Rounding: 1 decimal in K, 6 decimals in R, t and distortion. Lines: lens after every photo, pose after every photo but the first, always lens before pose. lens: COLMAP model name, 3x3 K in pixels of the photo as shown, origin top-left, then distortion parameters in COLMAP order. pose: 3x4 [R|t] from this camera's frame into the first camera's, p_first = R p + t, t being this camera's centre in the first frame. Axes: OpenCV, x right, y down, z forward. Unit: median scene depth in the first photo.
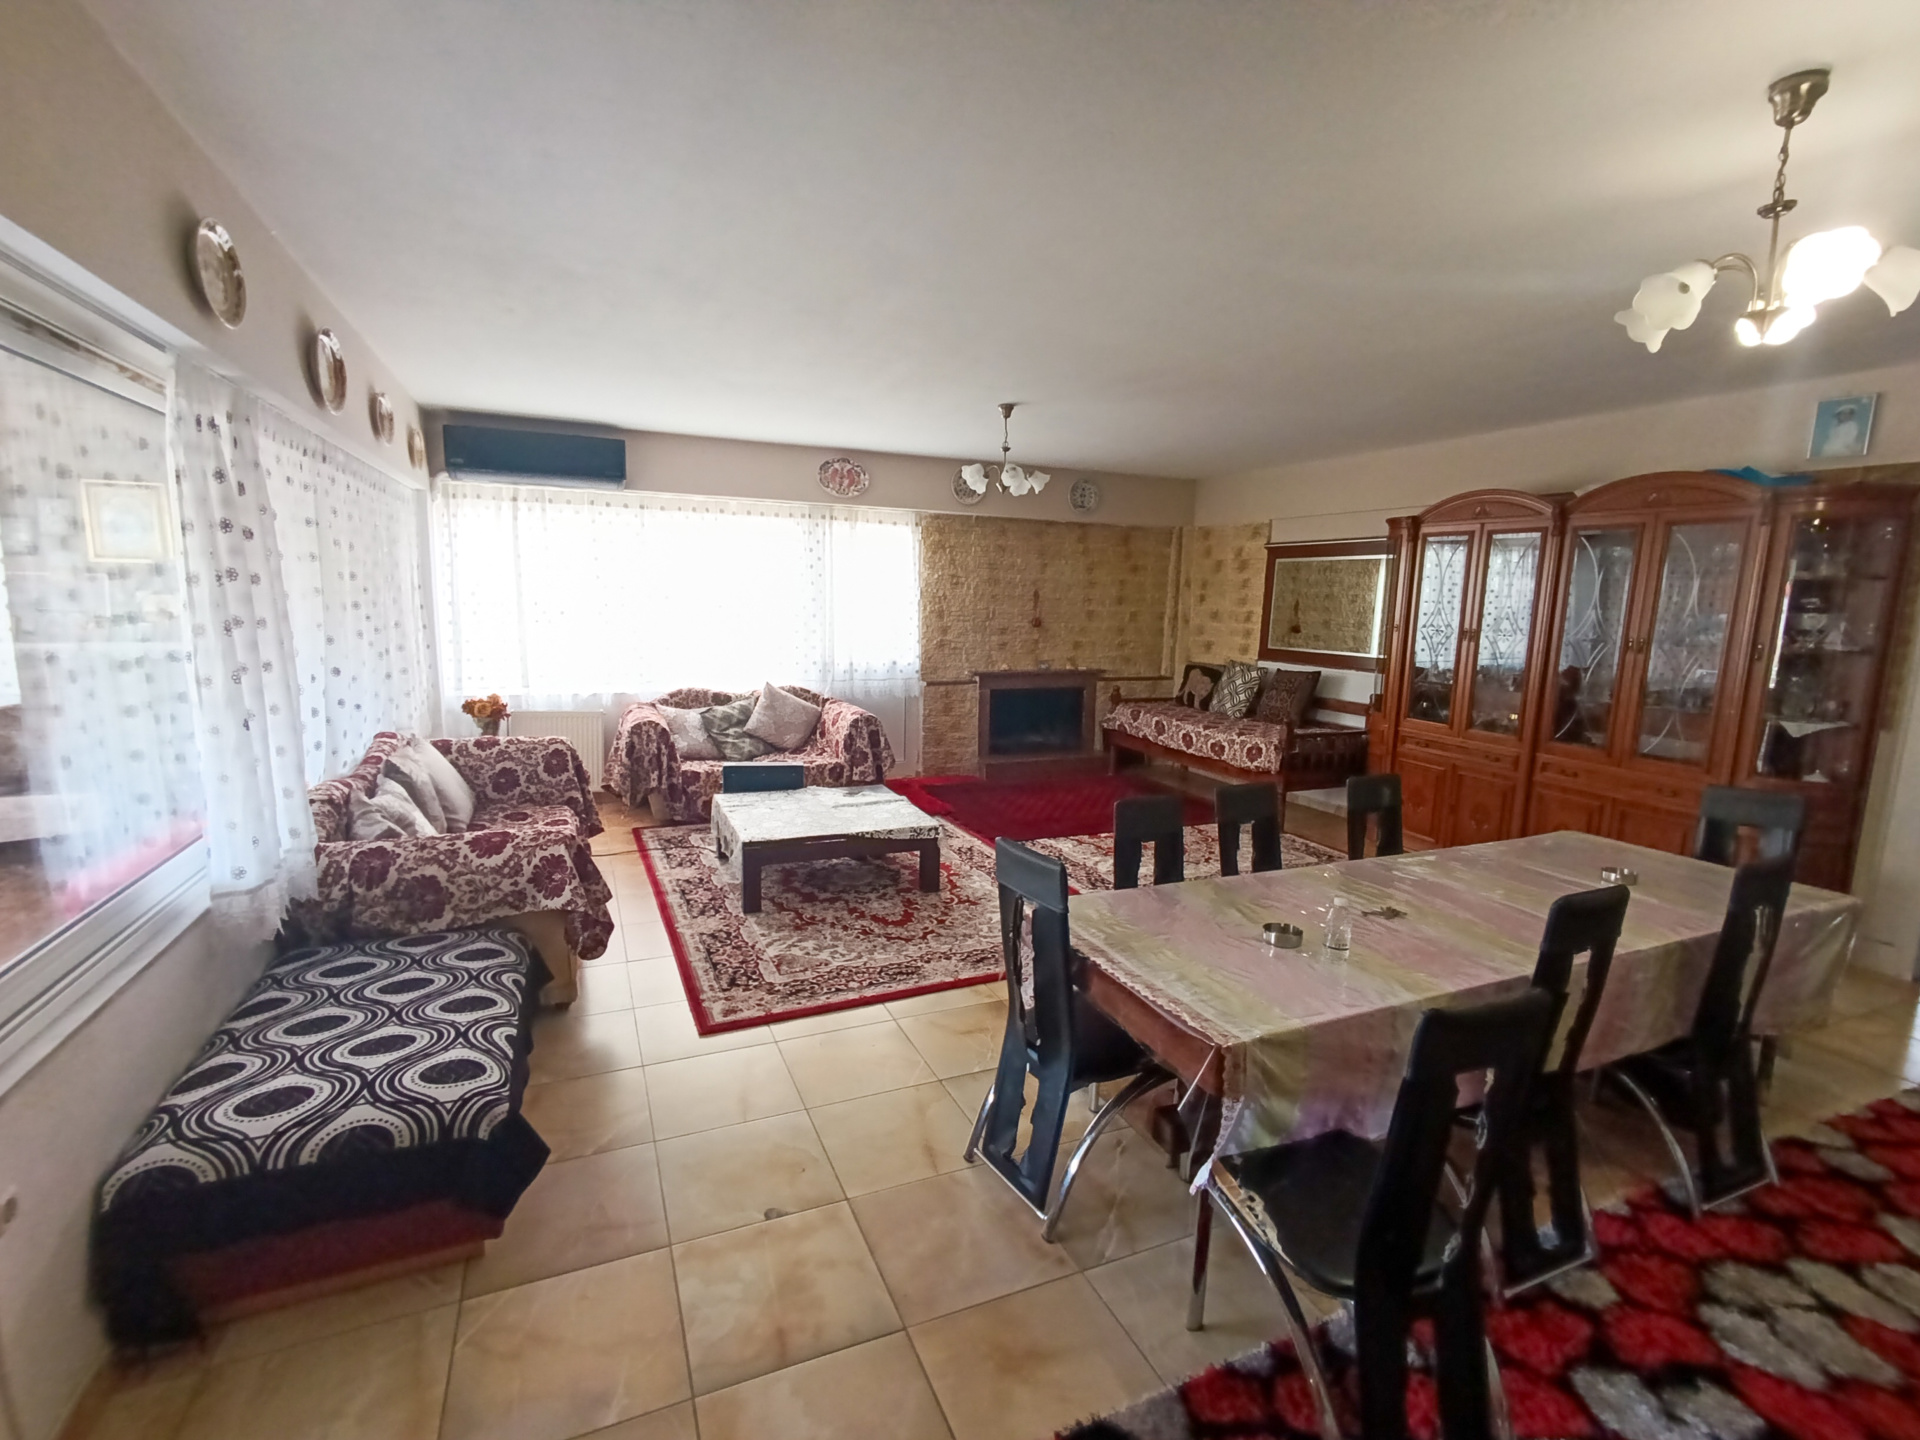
lens RADIAL K [[878.2, 0, 952.9], [0, 878.2, 731.5], [0, 0, 1]] dist [0.004699, 0.001403]
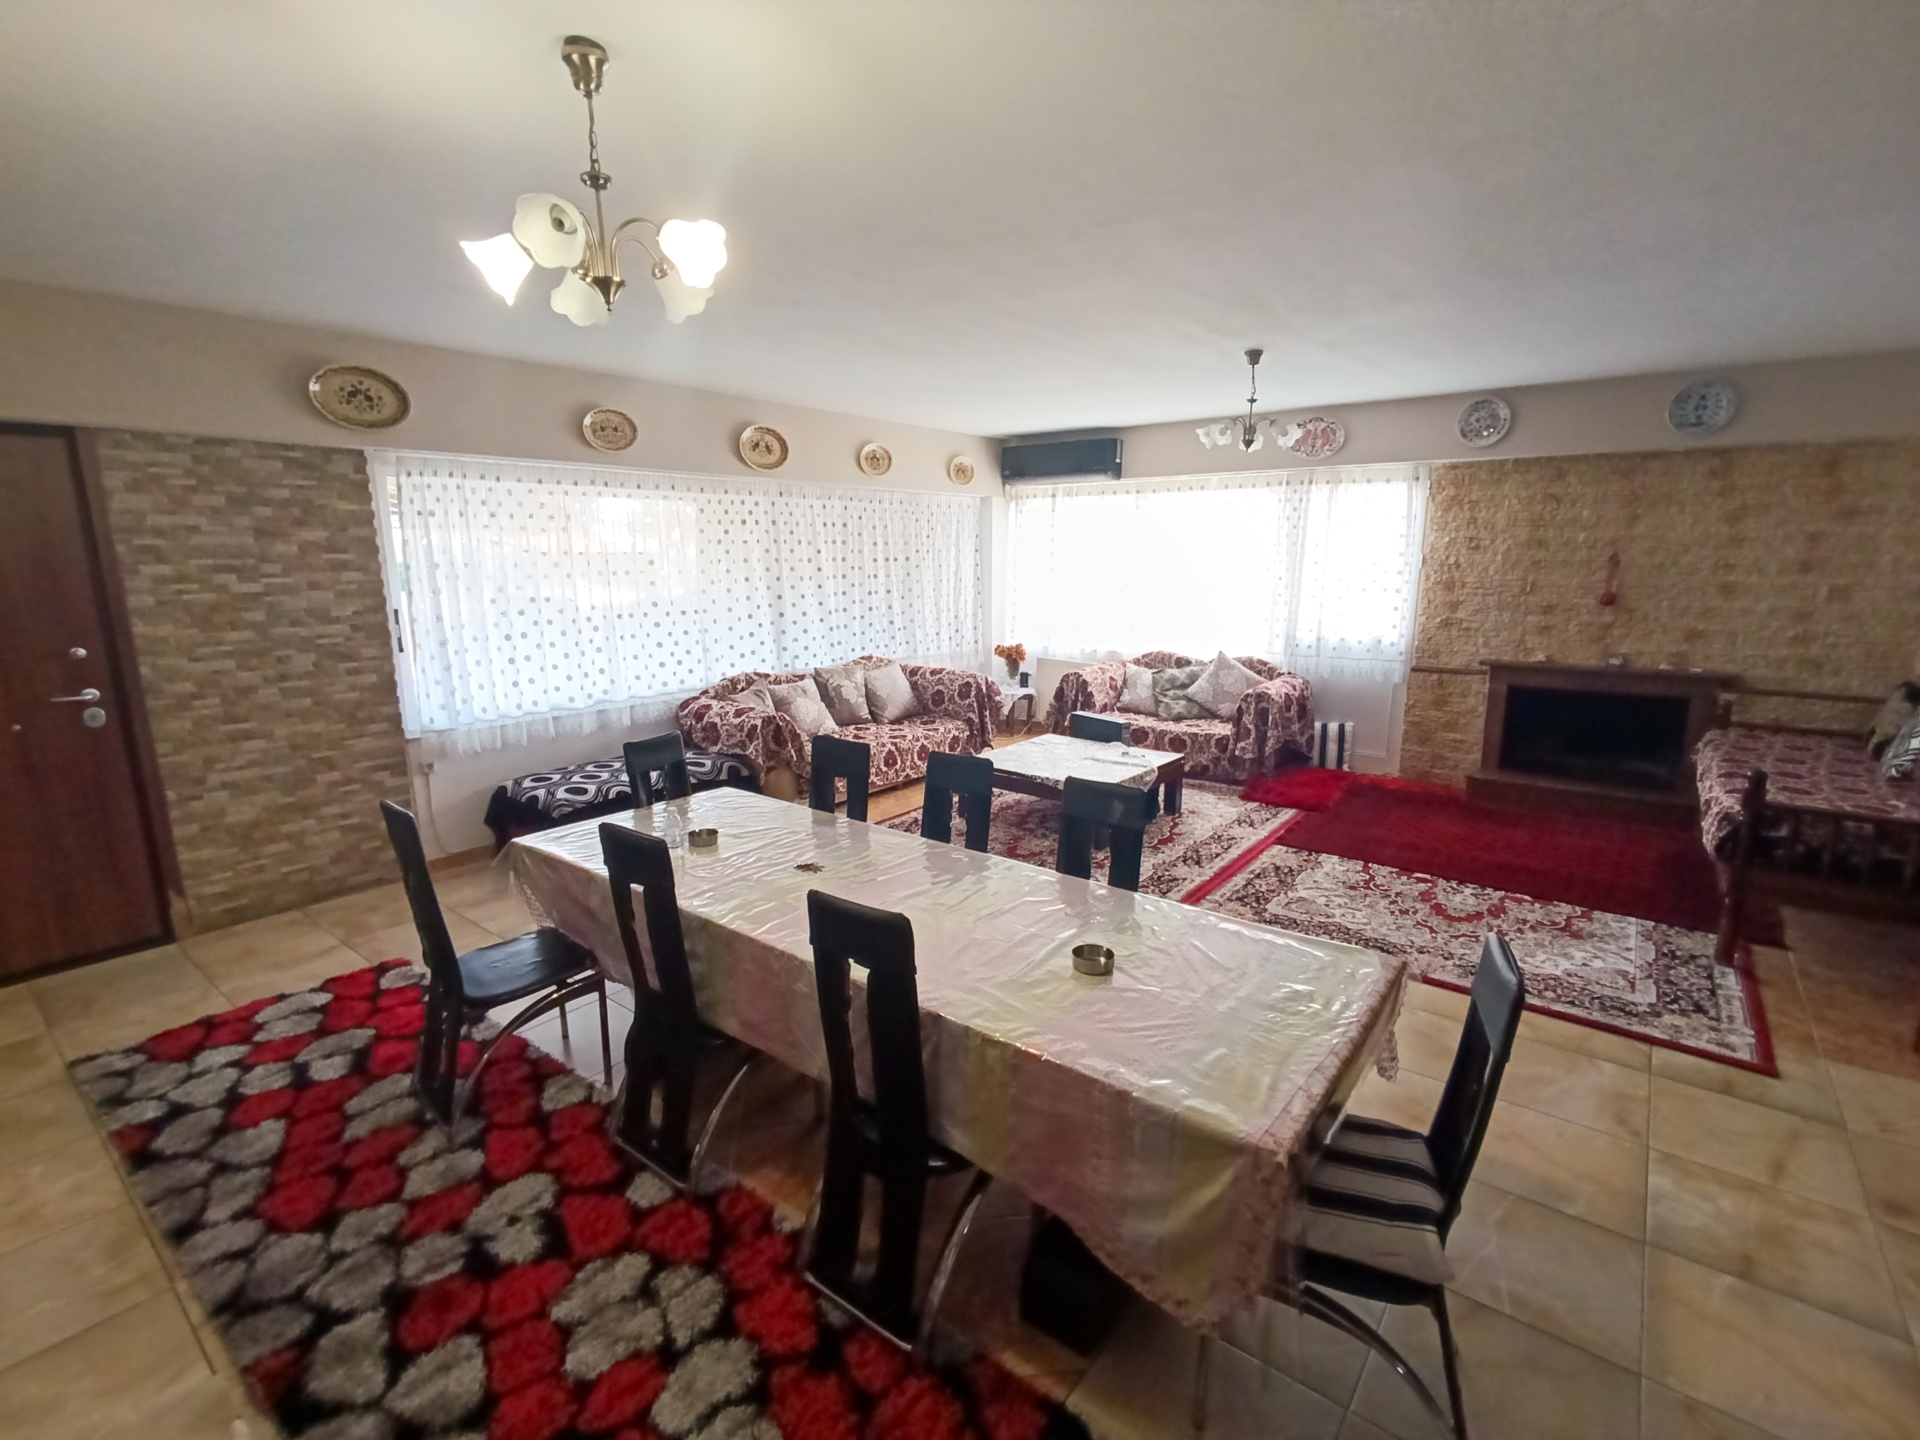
lens RADIAL K [[878.2, 0, 963.2], [0, 878.2, 724.4], [0, 0, 1]] dist [0.004699, 0.001403]
pose [[0.483891, 0.143300, -0.863316, 0.492775], [-0.123907, 0.987783, 0.094510, -0.027945], [0.866312, 0.061239, 0.495735, 0.209973]]
